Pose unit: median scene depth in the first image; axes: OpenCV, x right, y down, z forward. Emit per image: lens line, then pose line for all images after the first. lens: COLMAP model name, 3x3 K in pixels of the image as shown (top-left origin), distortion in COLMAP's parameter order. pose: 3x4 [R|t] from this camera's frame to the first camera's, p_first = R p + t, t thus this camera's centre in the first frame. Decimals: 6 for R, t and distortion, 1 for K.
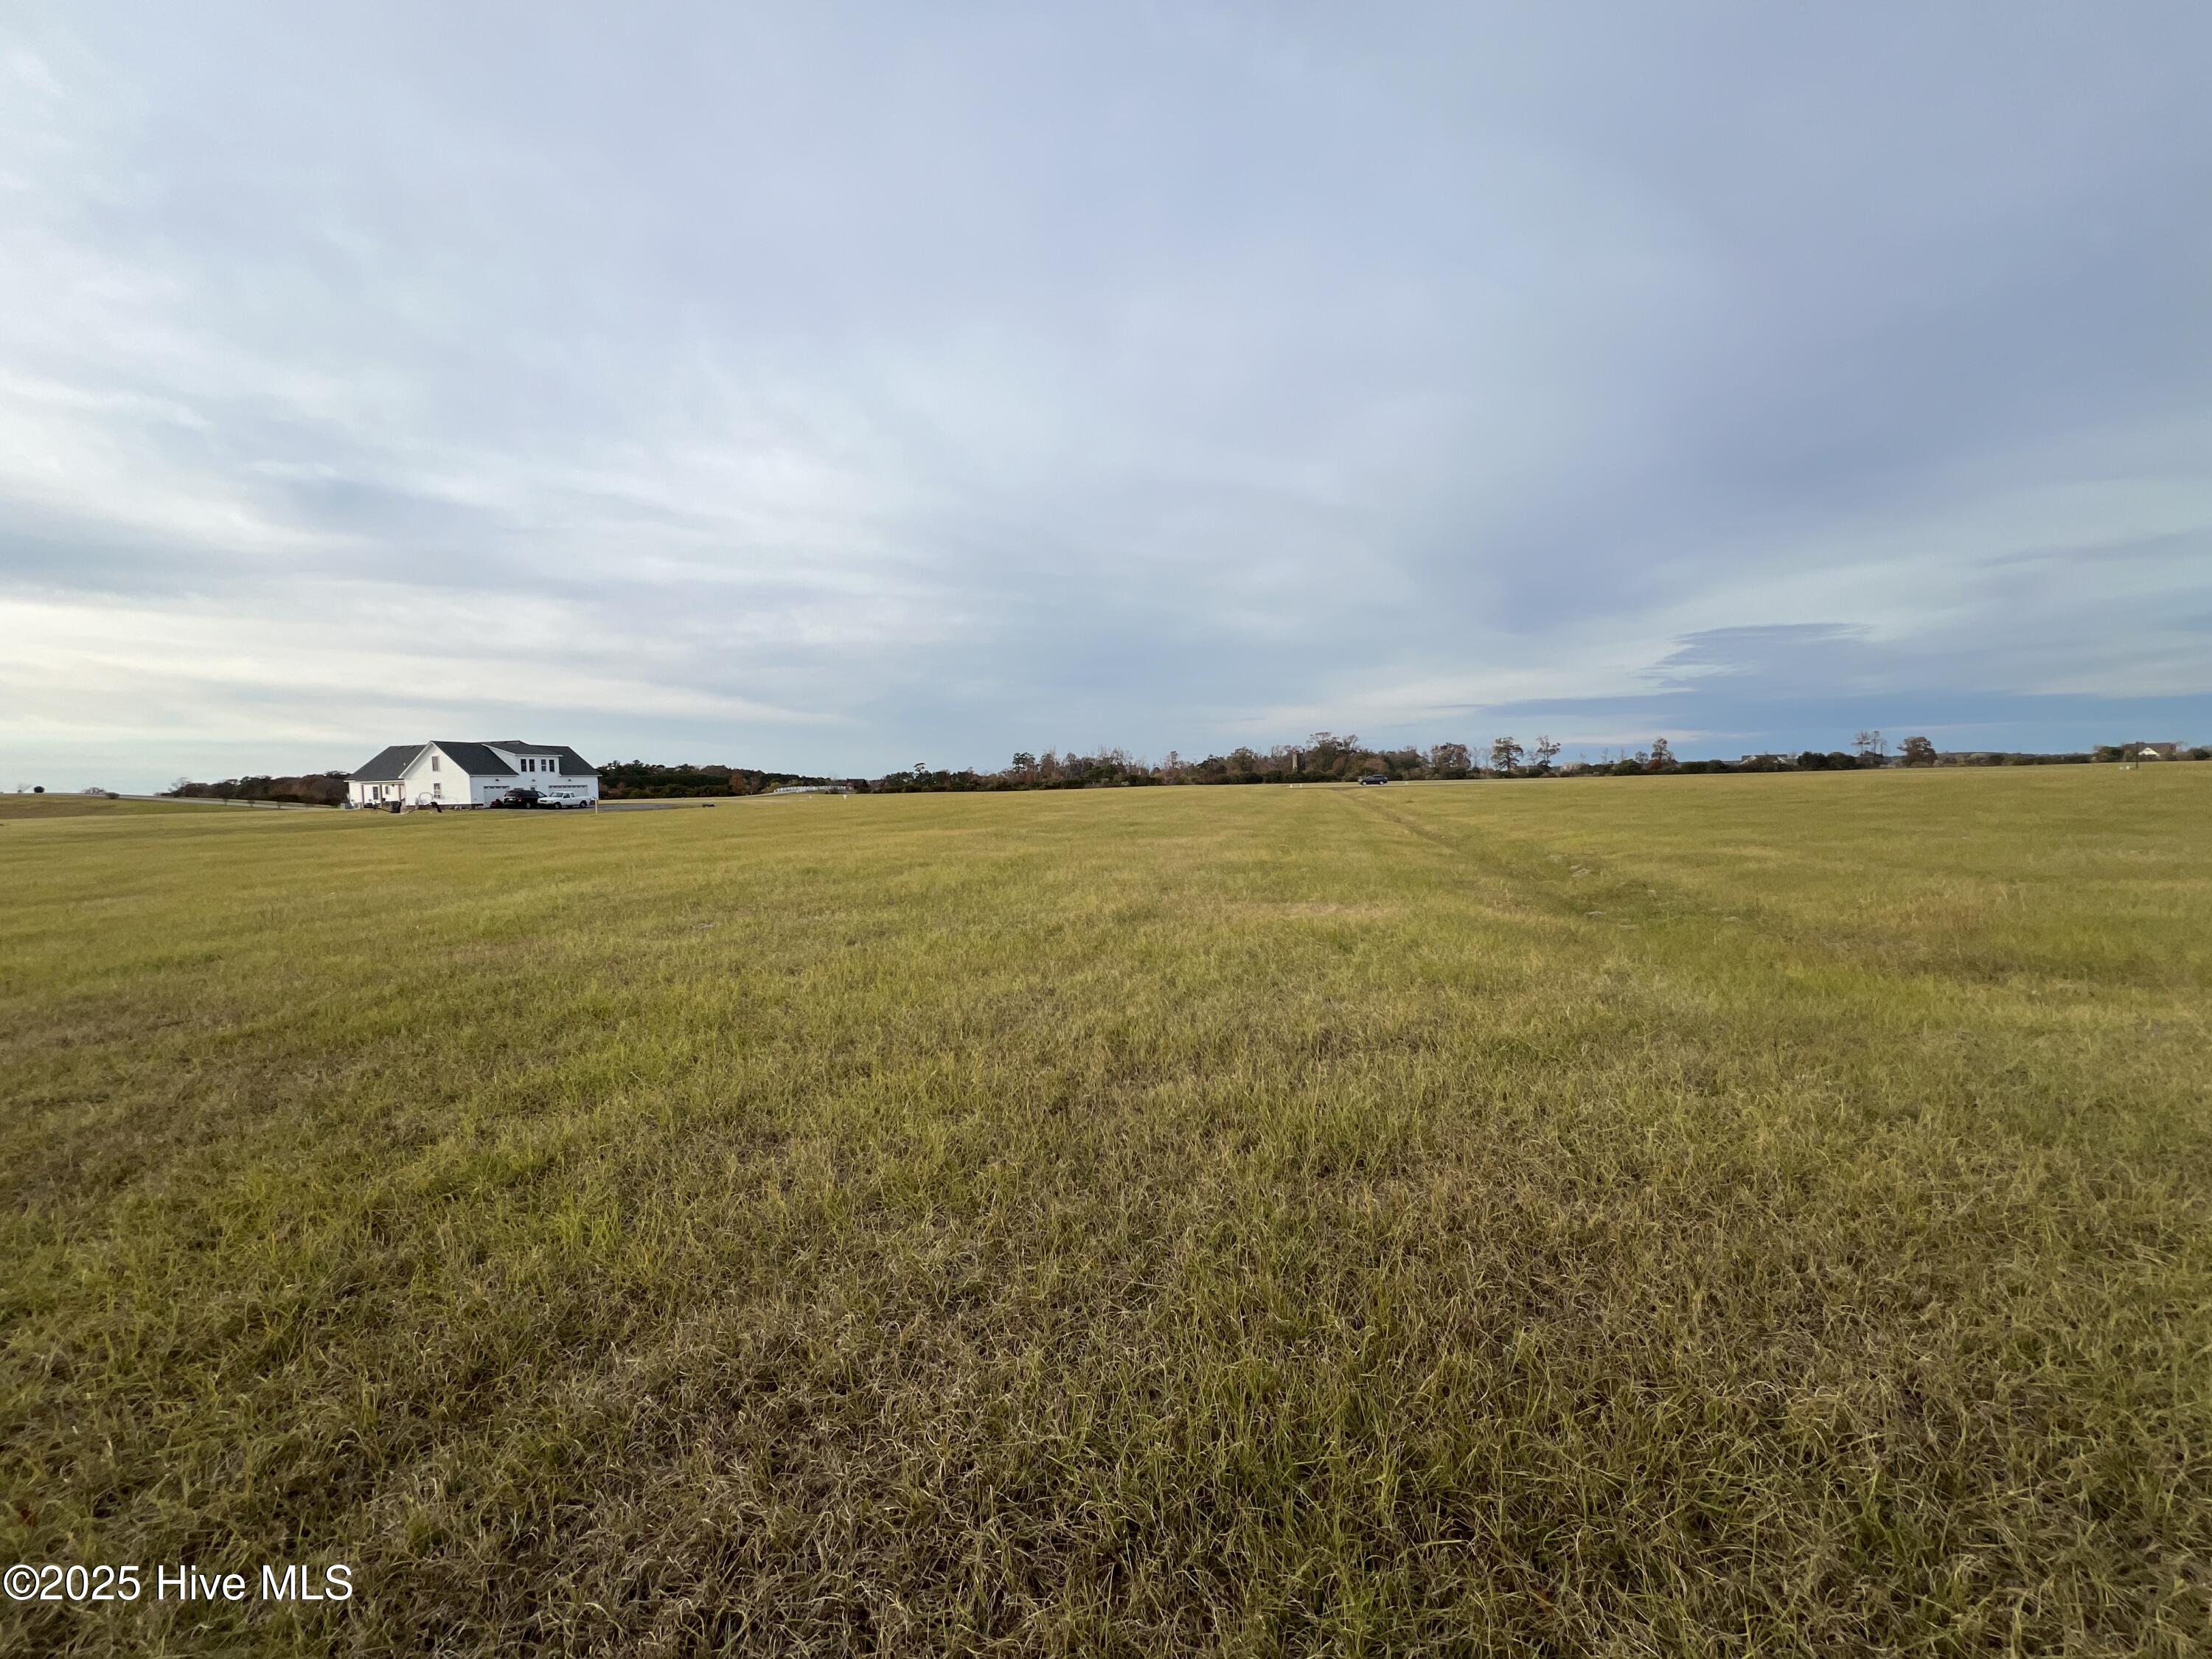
lens RADIAL K [[880.0, 0, 1089.3], [0, 880.0, 806.8], [0, 0, 1]] dist [0.001337, -0.000917]
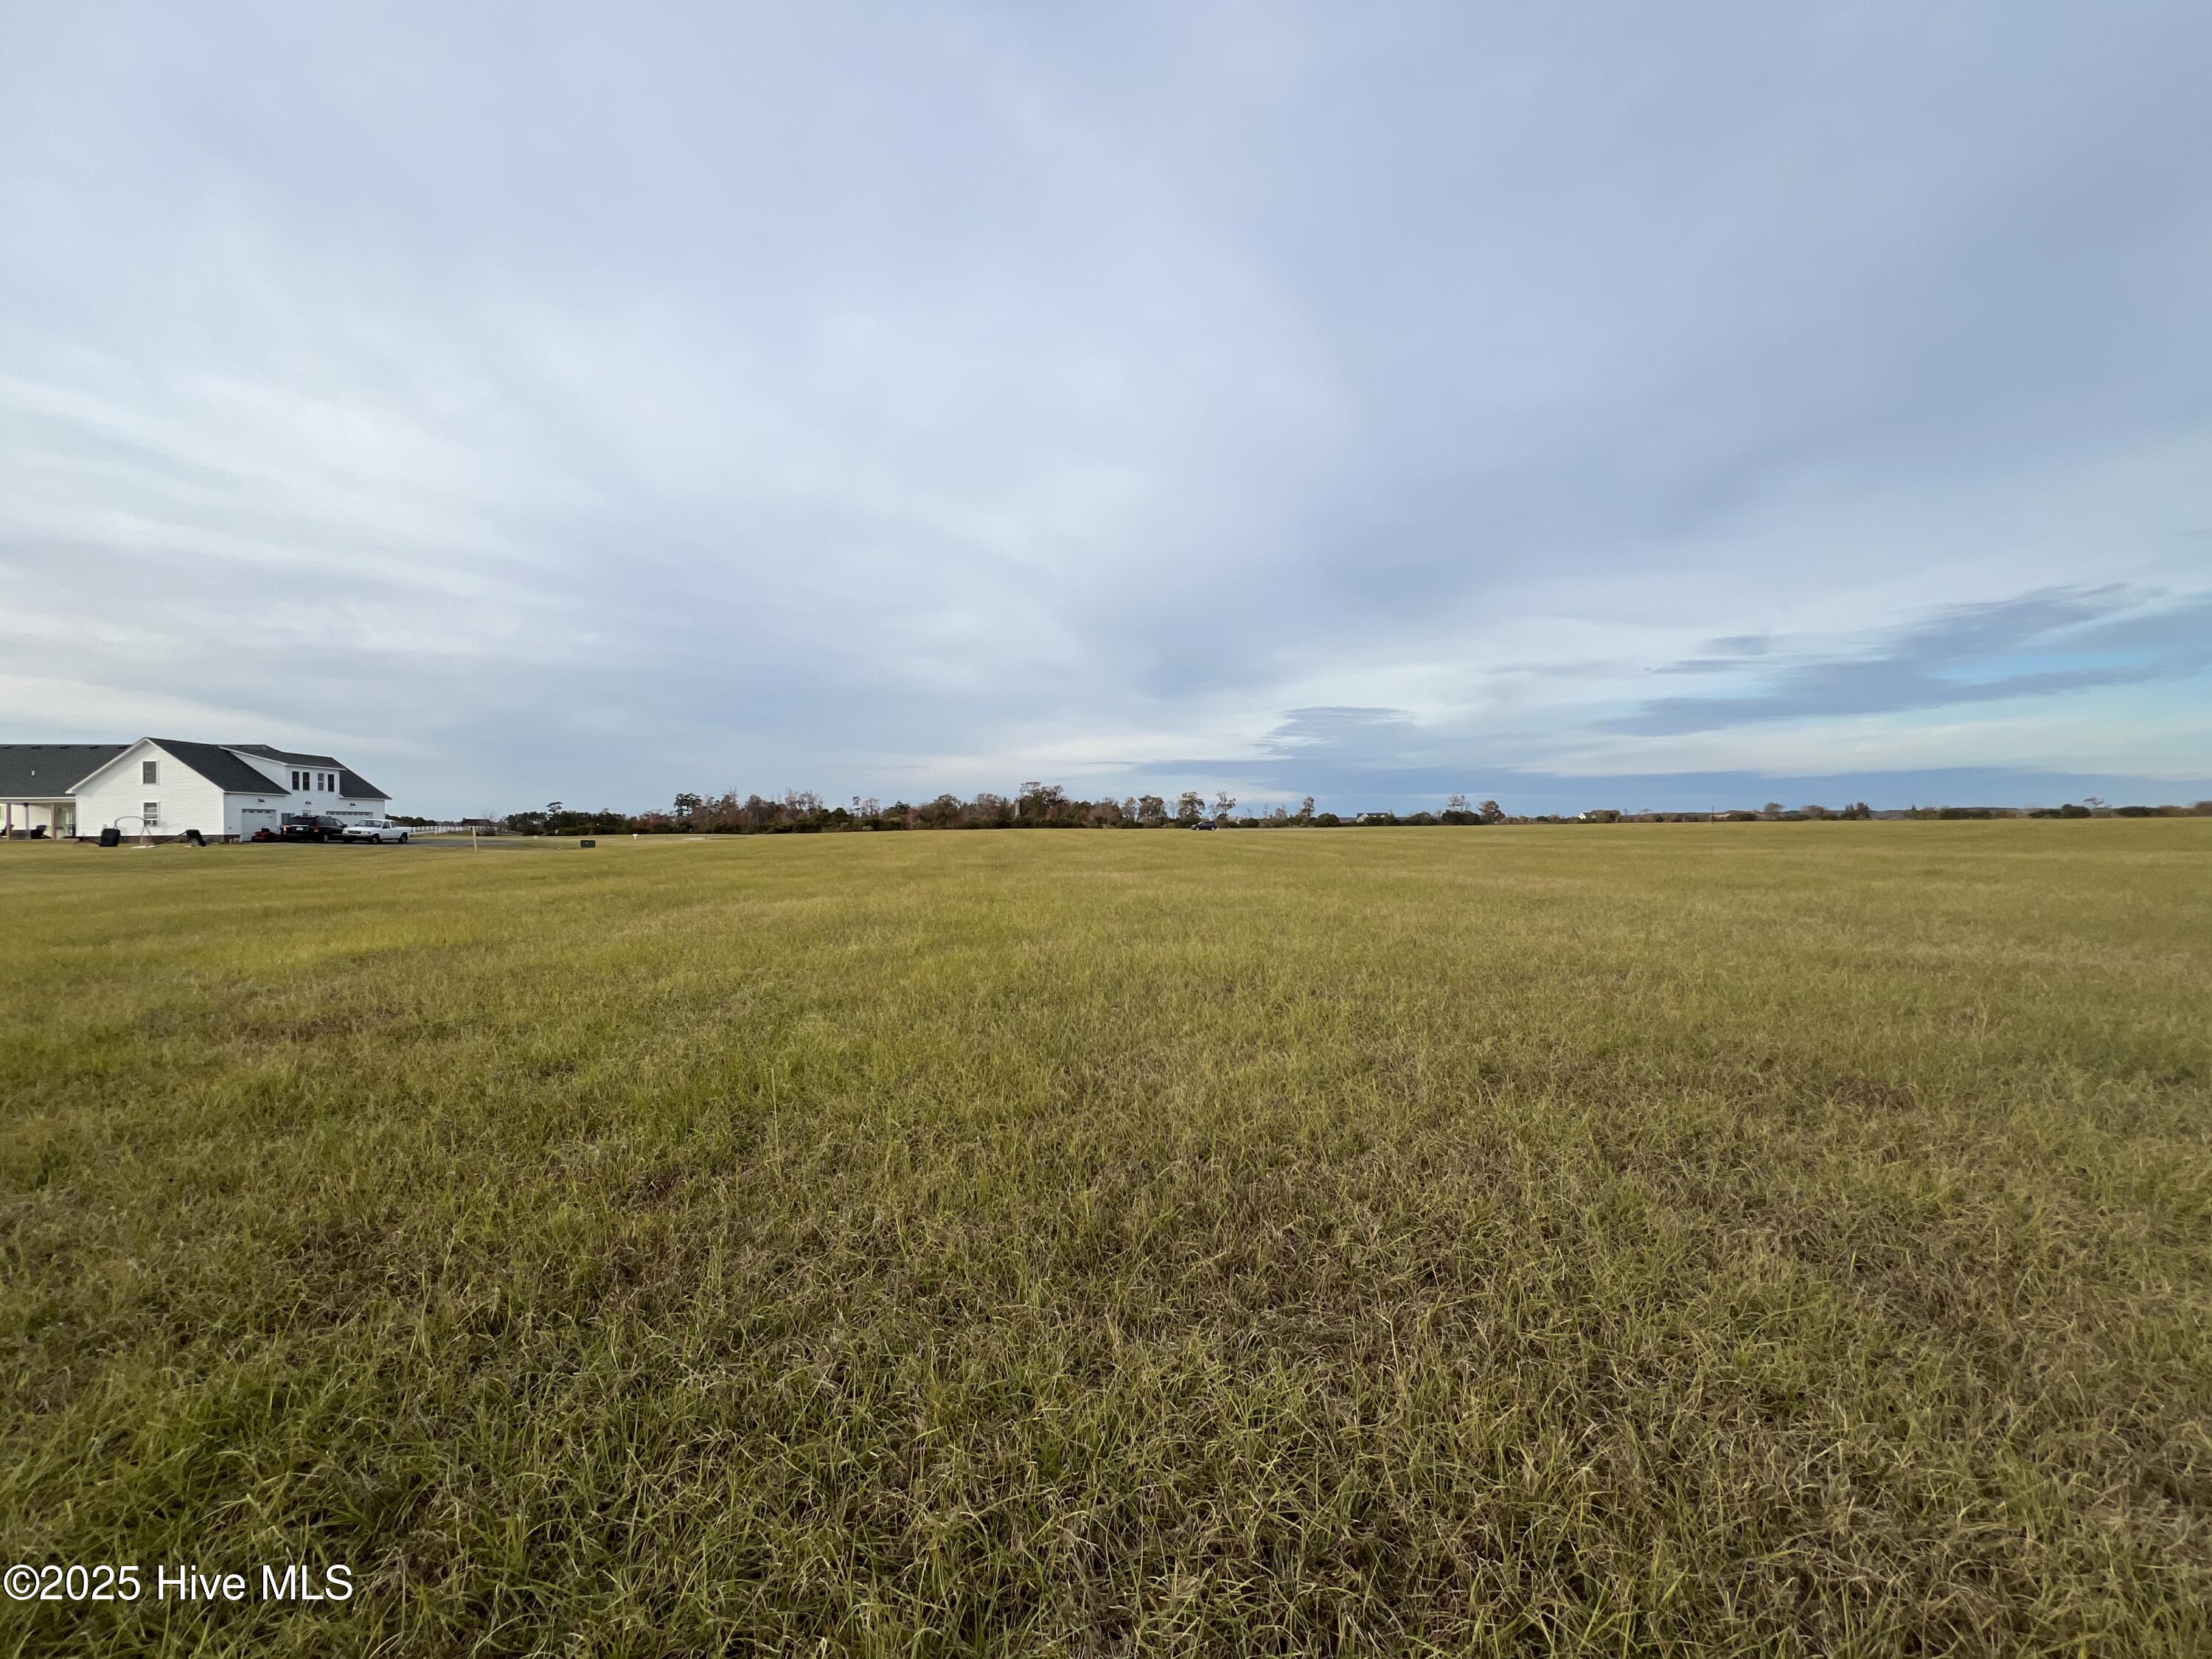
lens RADIAL K [[880.0, 0, 1054.9], [0, 880.0, 856.9], [0, 0, 1]] dist [0.001337, -0.000917]
pose [[0.925935, 0.003494, 0.377666, -0.099395], [-0.004070, 0.999991, 0.000727, 0.002654], [-0.377660, -0.002210, 0.925942, 0.040141]]
